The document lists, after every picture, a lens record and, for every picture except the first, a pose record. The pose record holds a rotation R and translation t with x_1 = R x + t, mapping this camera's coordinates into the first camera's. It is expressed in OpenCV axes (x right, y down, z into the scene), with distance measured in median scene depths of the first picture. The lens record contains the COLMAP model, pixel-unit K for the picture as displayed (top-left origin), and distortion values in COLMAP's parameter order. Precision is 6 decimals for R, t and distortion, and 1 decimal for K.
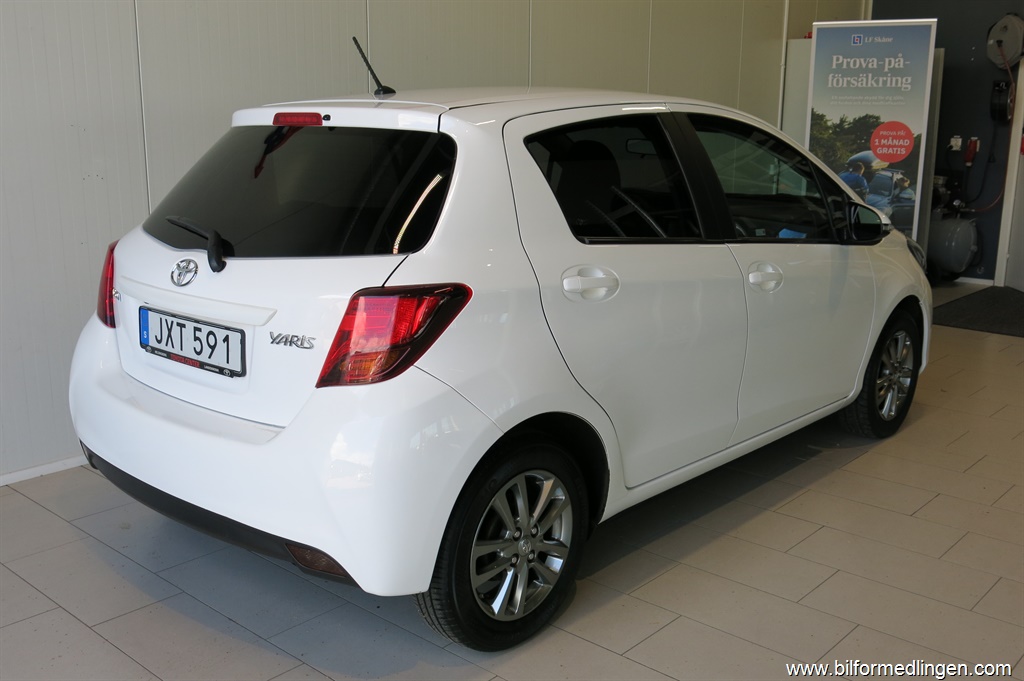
lens RADIAL K [[988.6, 0, 512.0], [0, 988.6, 340.5], [0, 0, 1]] dist [-0.004115, -0.002212]
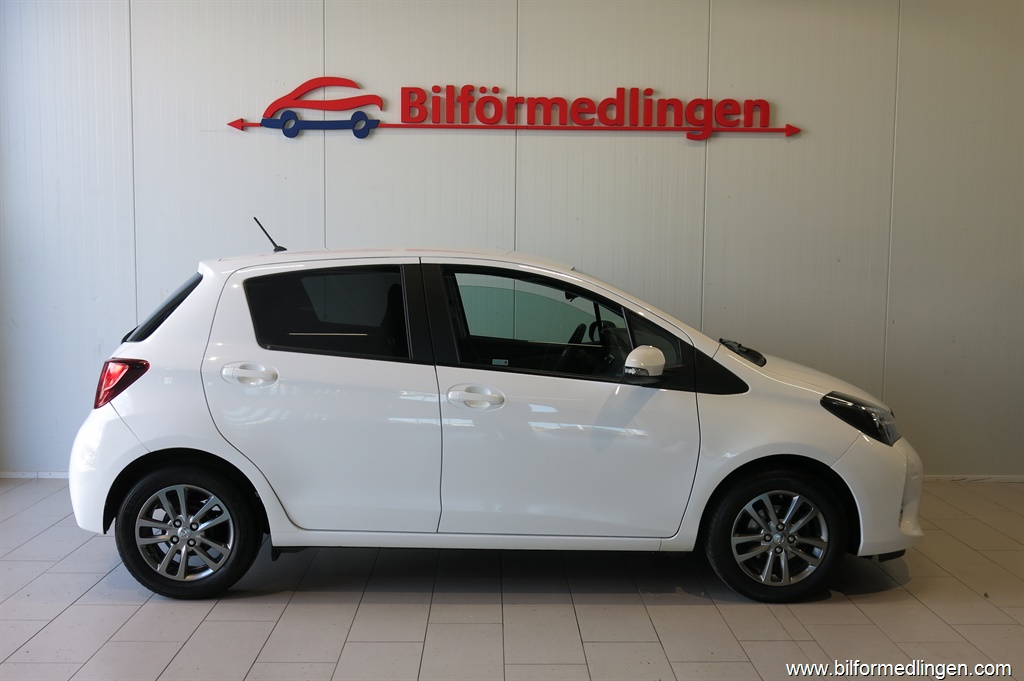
lens RADIAL K [[963.5, 0, 514.3], [0, 963.5, 322.8], [0, 0, 1]] dist [0.002996, -0.001375]
pose [[0.681022, 0.047040, -0.730750, 1.331955], [-0.163528, 0.982502, -0.089154, -0.064586], [0.713770, 0.180214, 0.676798, 0.245425]]
